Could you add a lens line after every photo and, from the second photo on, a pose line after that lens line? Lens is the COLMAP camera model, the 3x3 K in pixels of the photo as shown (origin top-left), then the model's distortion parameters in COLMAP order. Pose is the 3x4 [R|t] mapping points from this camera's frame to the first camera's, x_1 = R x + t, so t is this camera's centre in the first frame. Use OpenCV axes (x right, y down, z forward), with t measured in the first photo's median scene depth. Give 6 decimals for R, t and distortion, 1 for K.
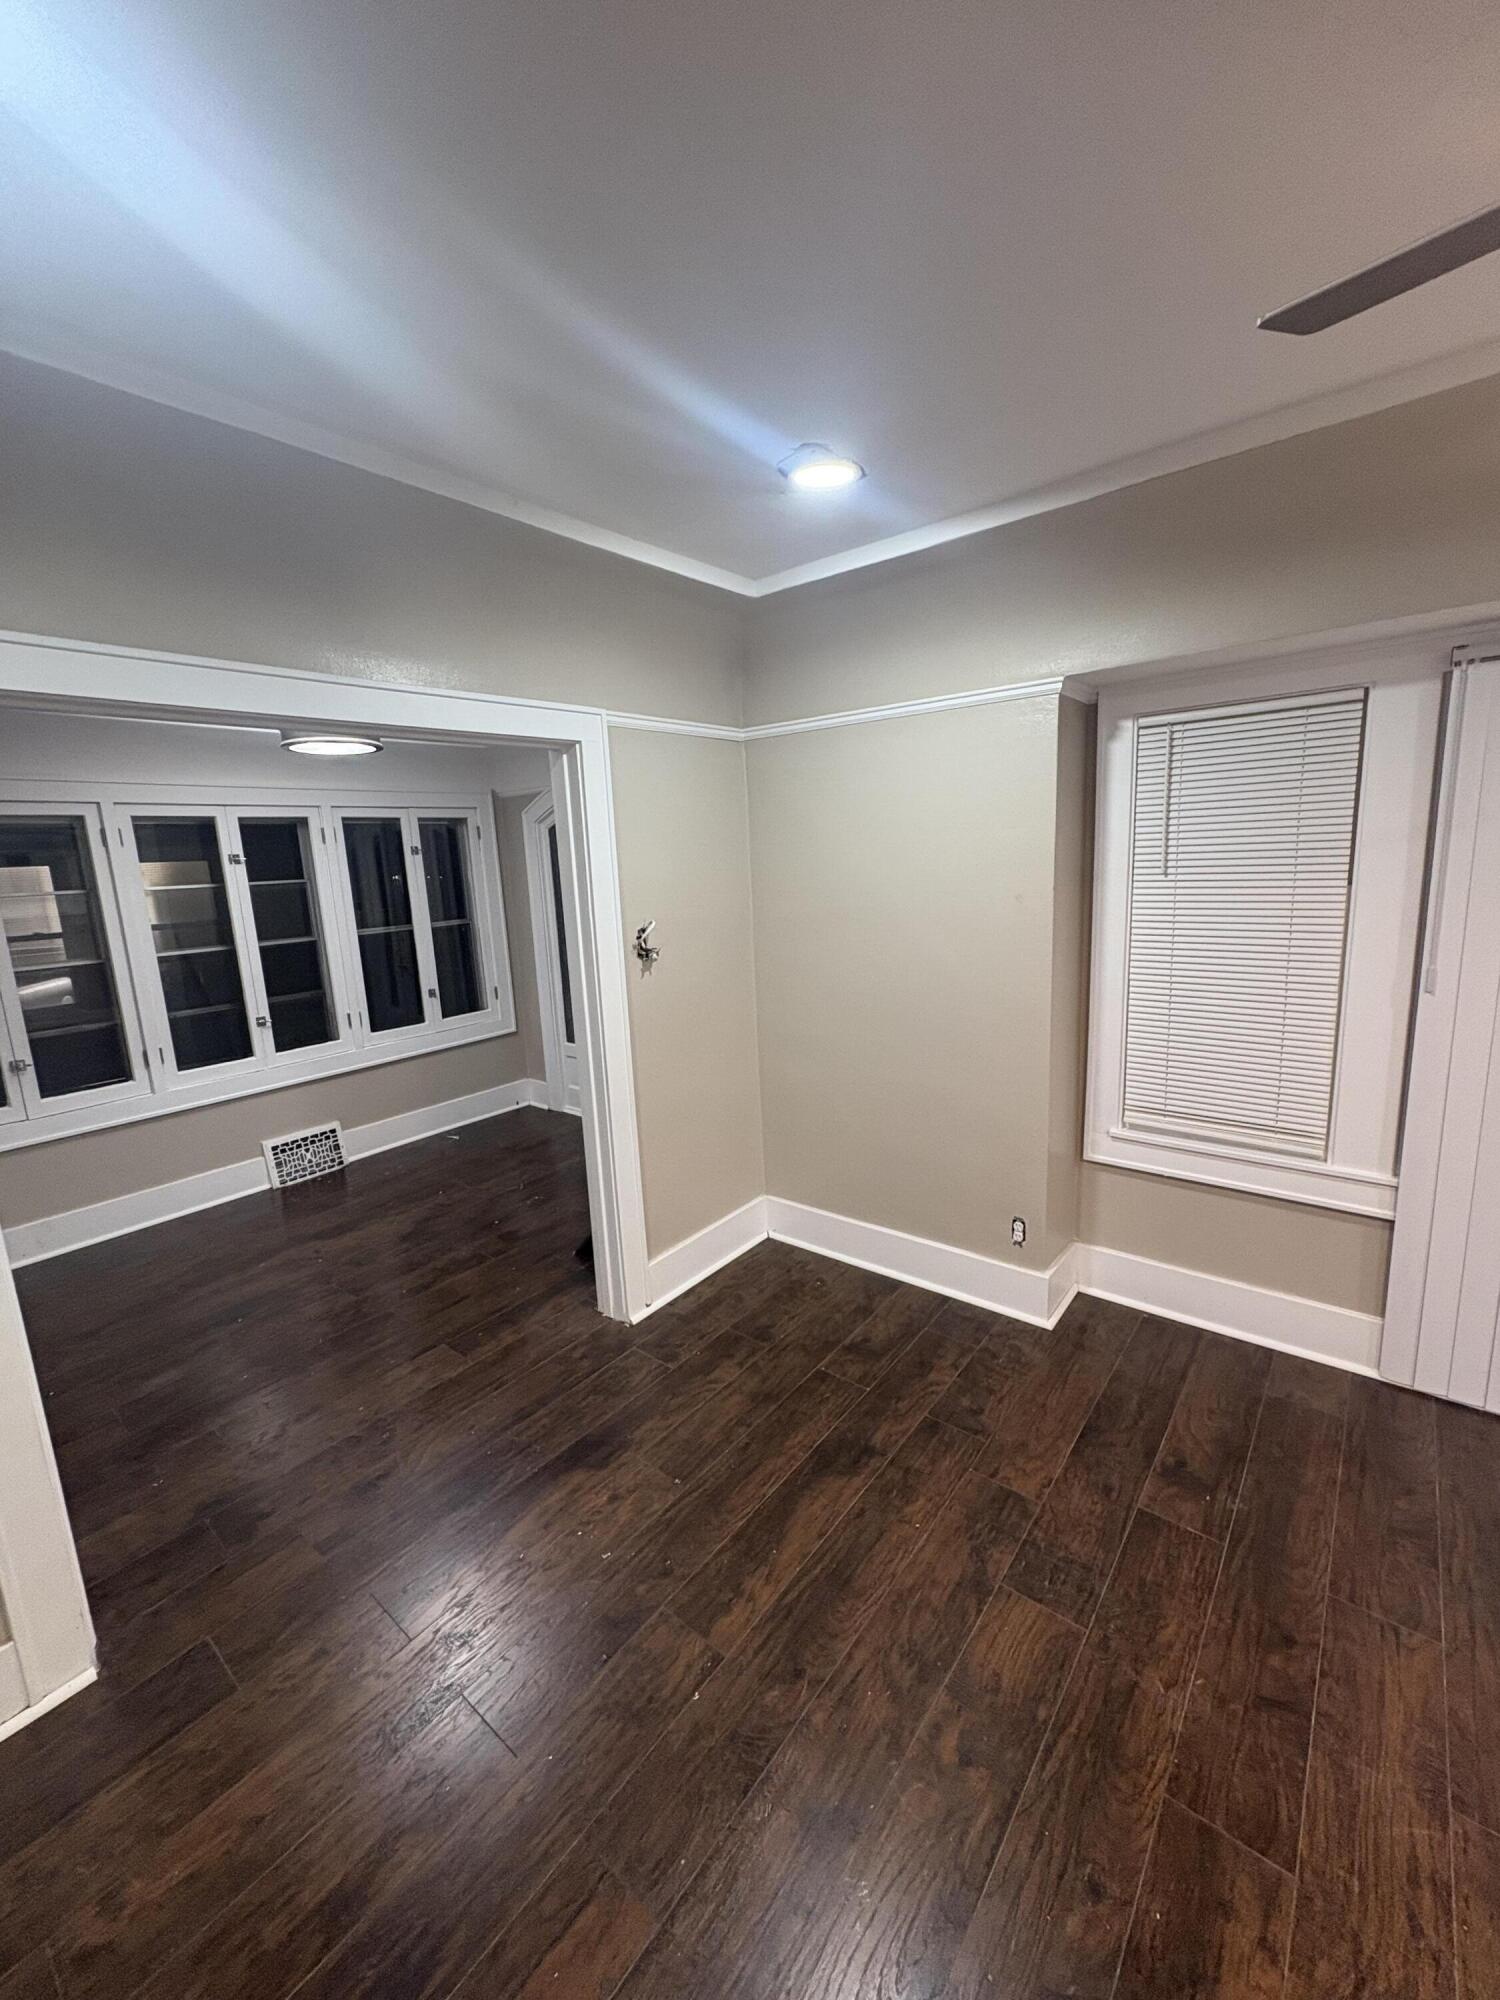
lens RADIAL K [[796.5, 0, 752.3], [0, 796.5, 1000.5], [0, 0, 1]] dist [0.000665, -0.000197]
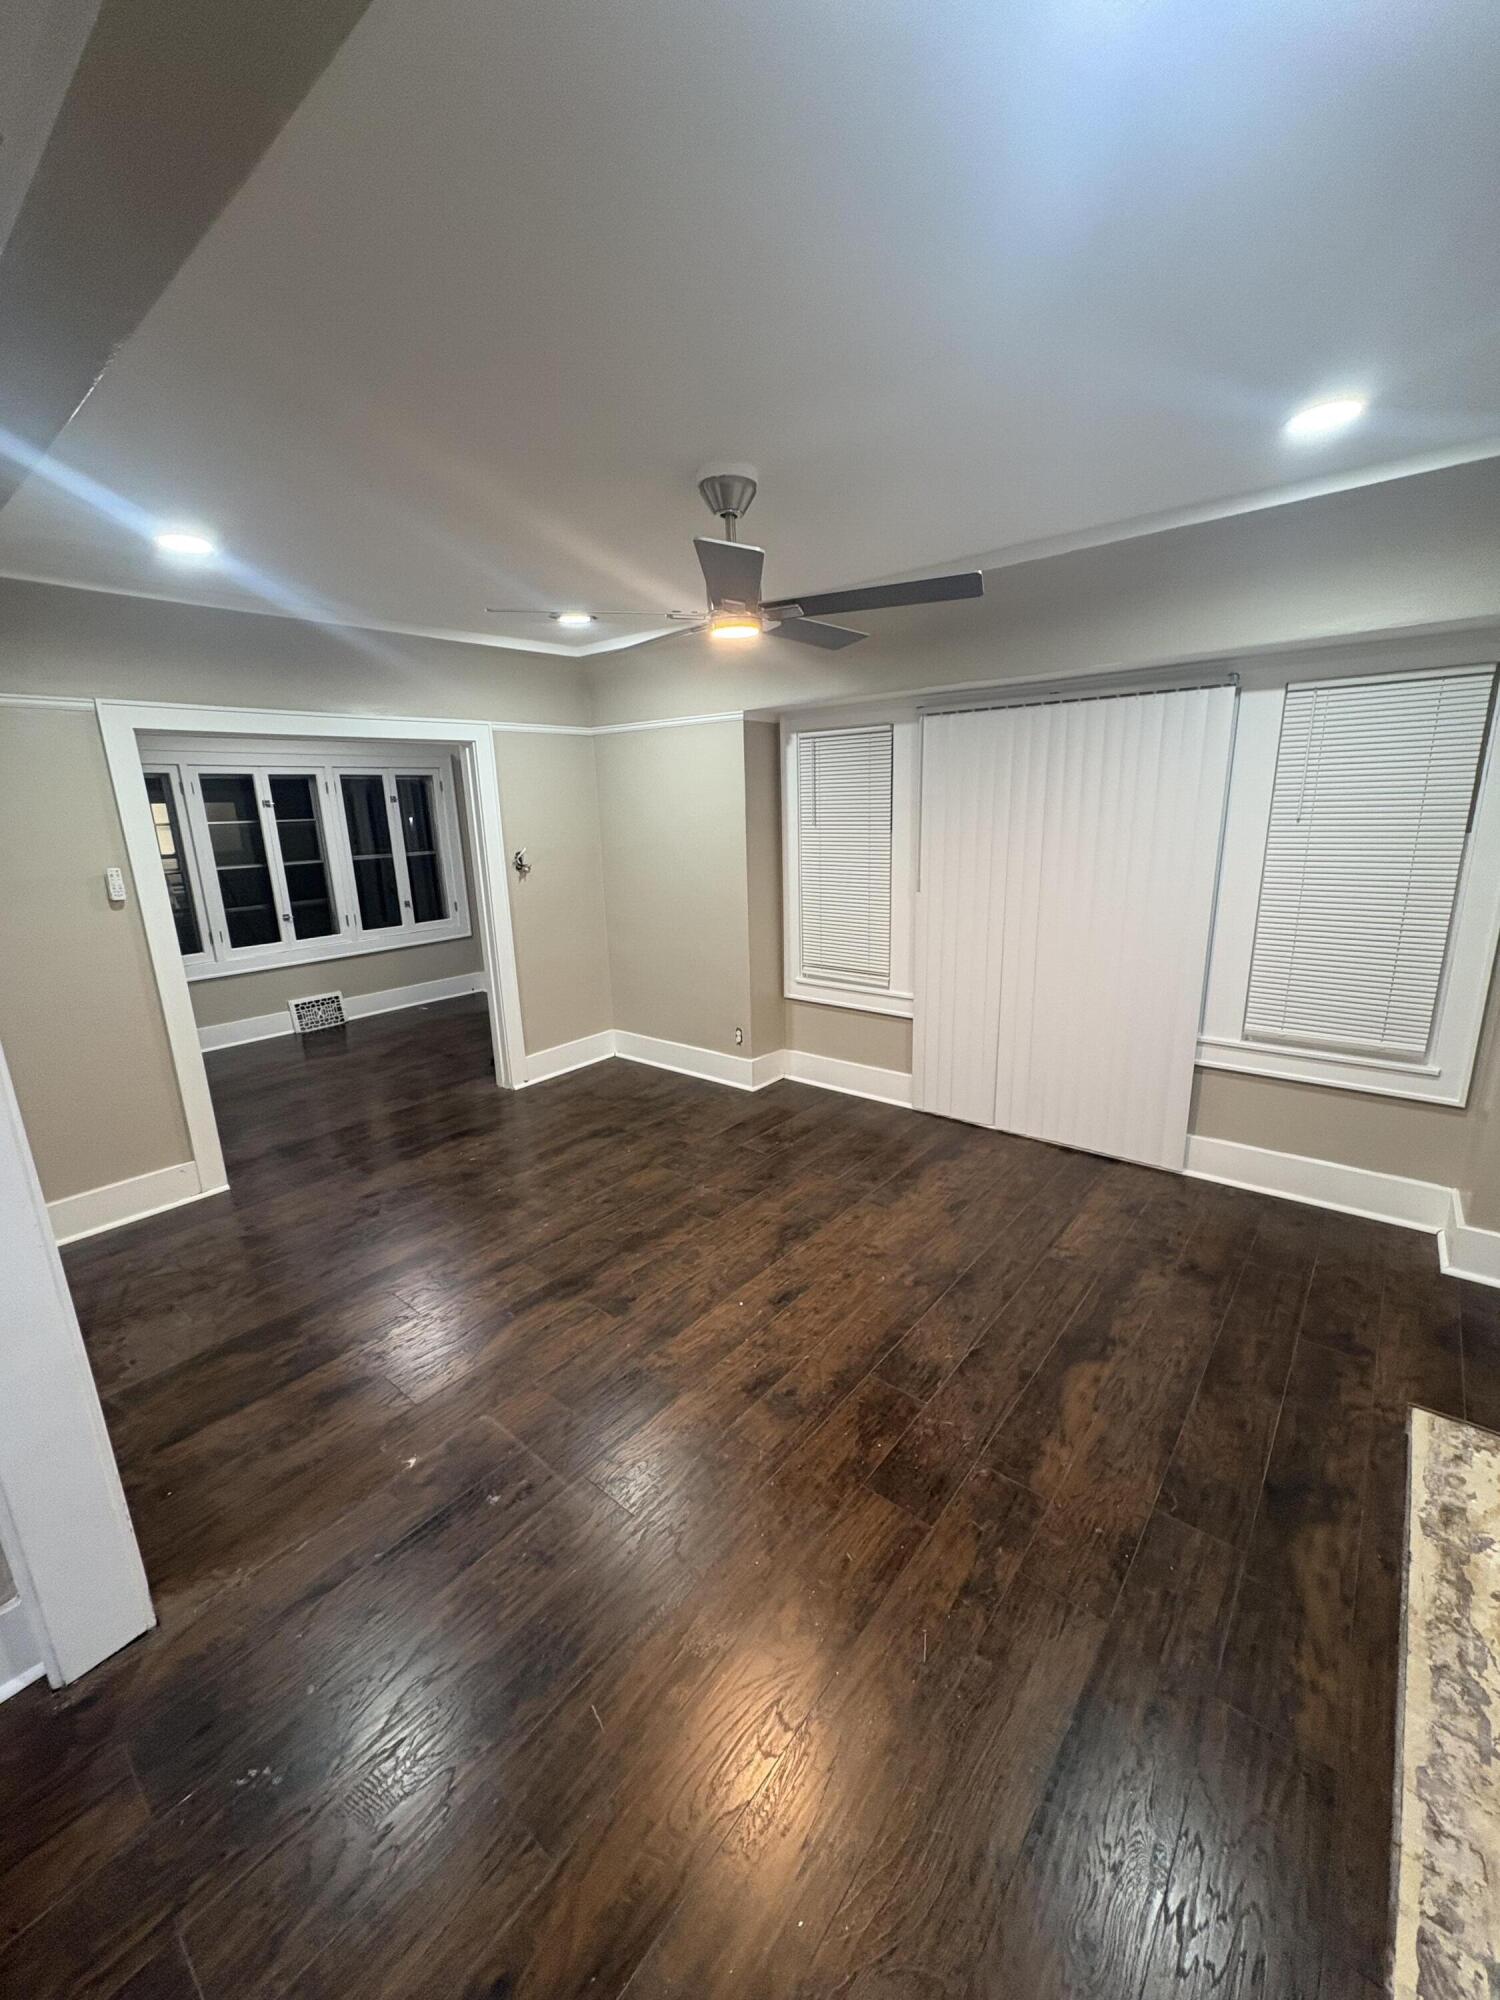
lens RADIAL K [[796.5, 0, 750.1], [0, 796.5, 1001.5], [0, 0, 1]] dist [0.000665, -0.000197]
pose [[0.999786, 0.019804, -0.006030, 0.276513], [-0.019369, 0.997675, 0.065337, 0.078403], [0.007310, -0.065206, 0.997845, -0.520622]]
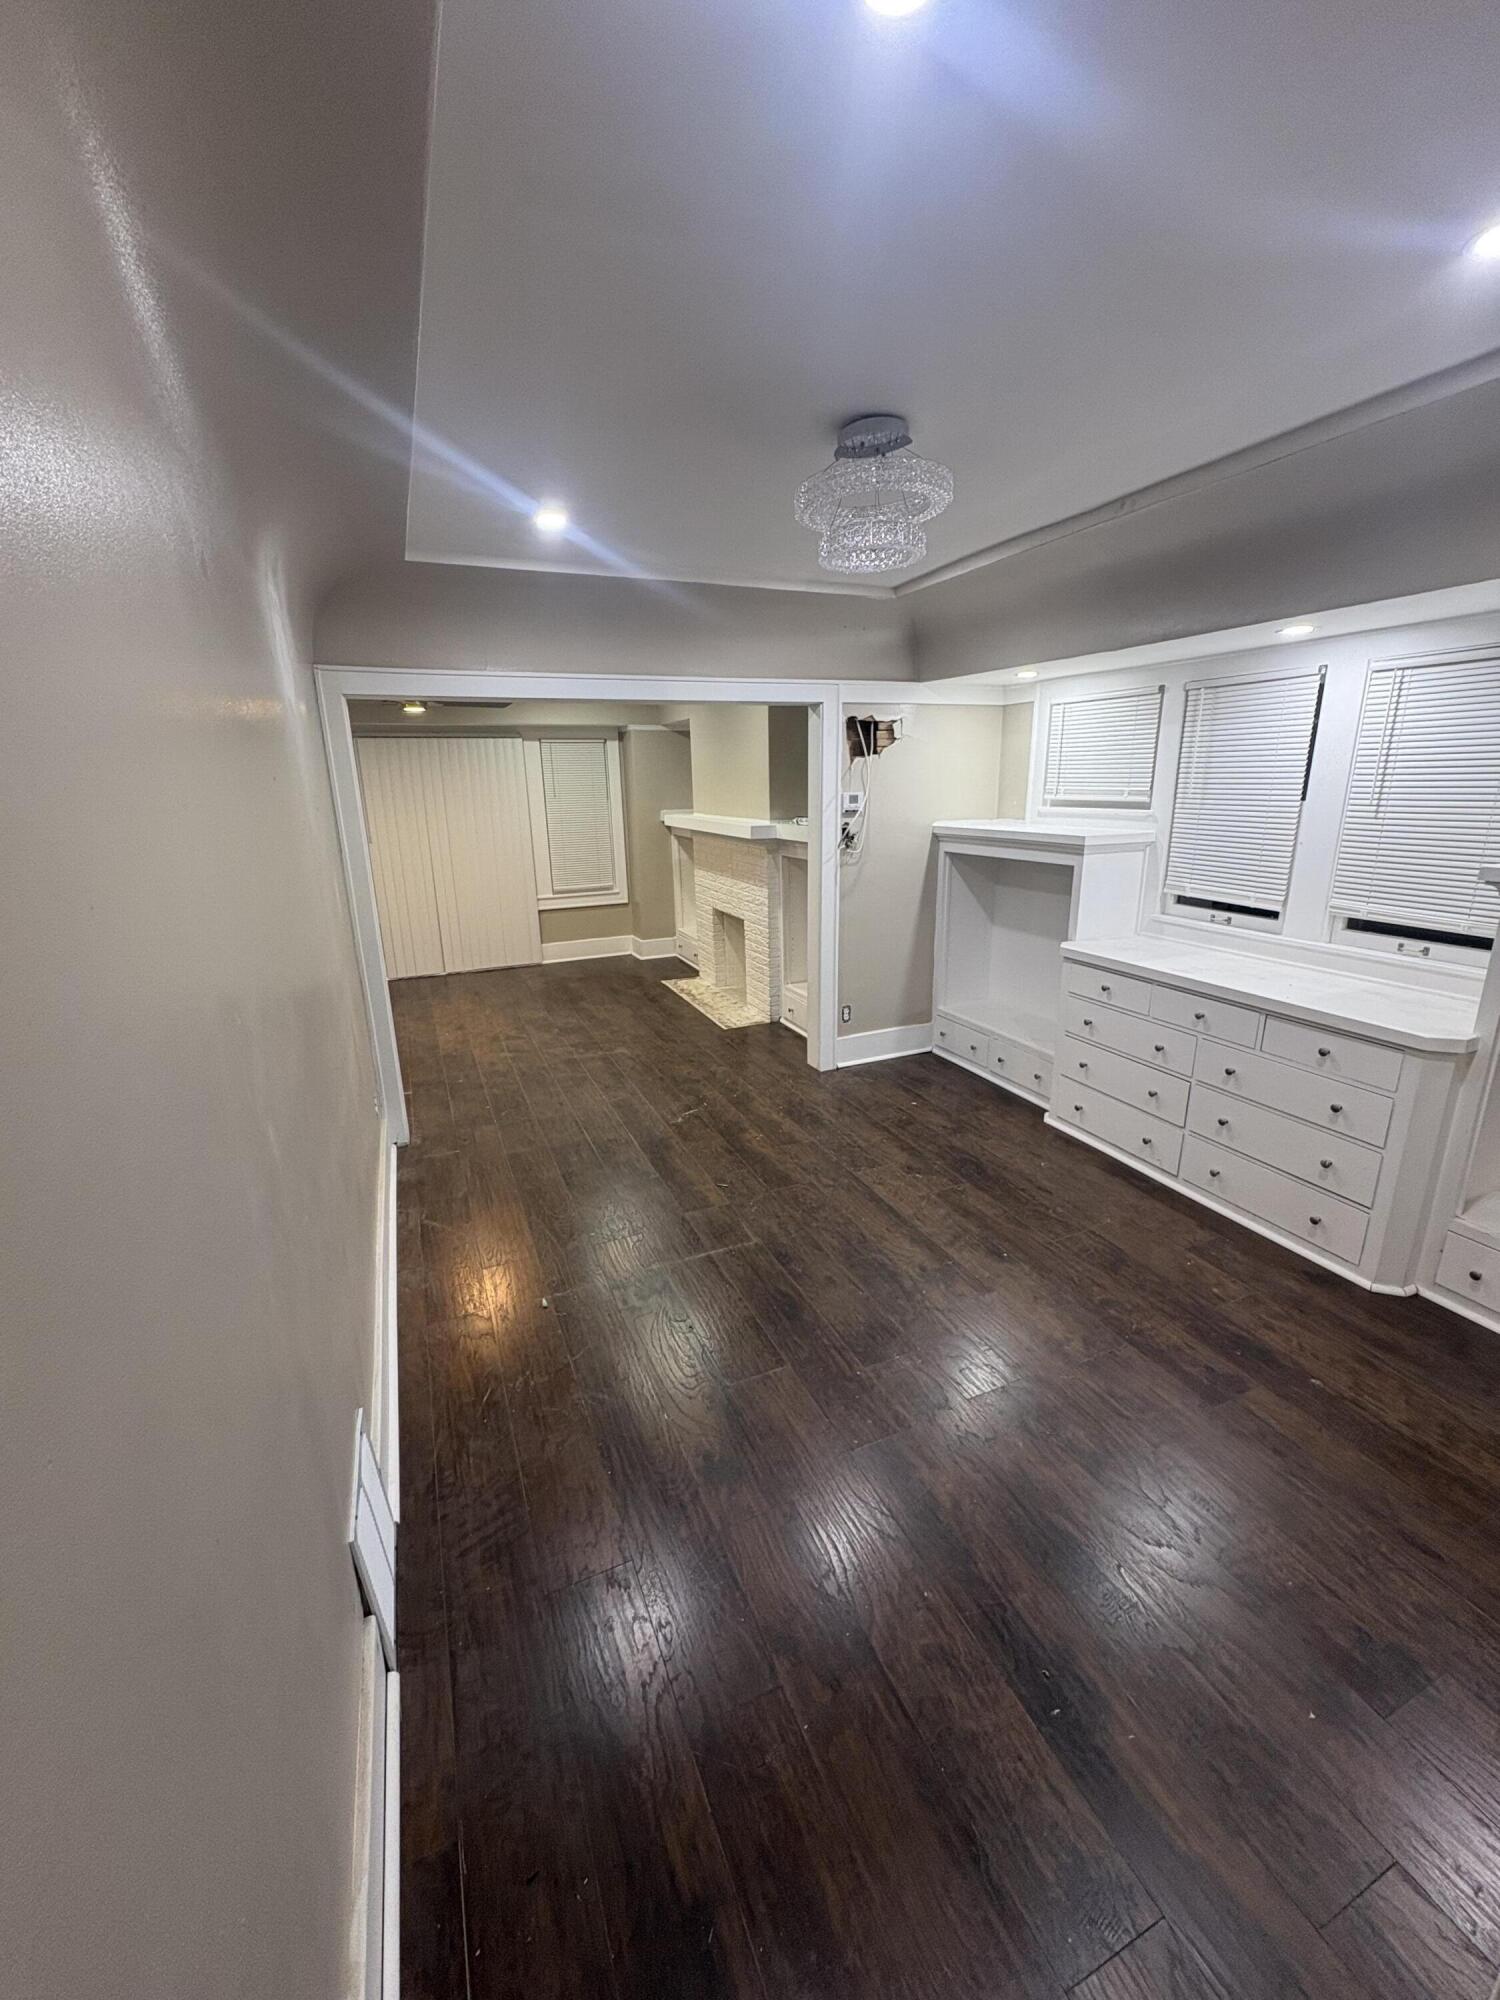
lens RADIAL K [[796.5, 0, 751.2], [0, 796.5, 999.3], [0, 0, 1]] dist [0.000665, -0.000197]
pose [[0.467803, -0.202505, 0.860321, -0.735941], [0.157943, 0.976883, 0.144060, 0.218518], [-0.869606, 0.068490, 0.488974, -1.033524]]
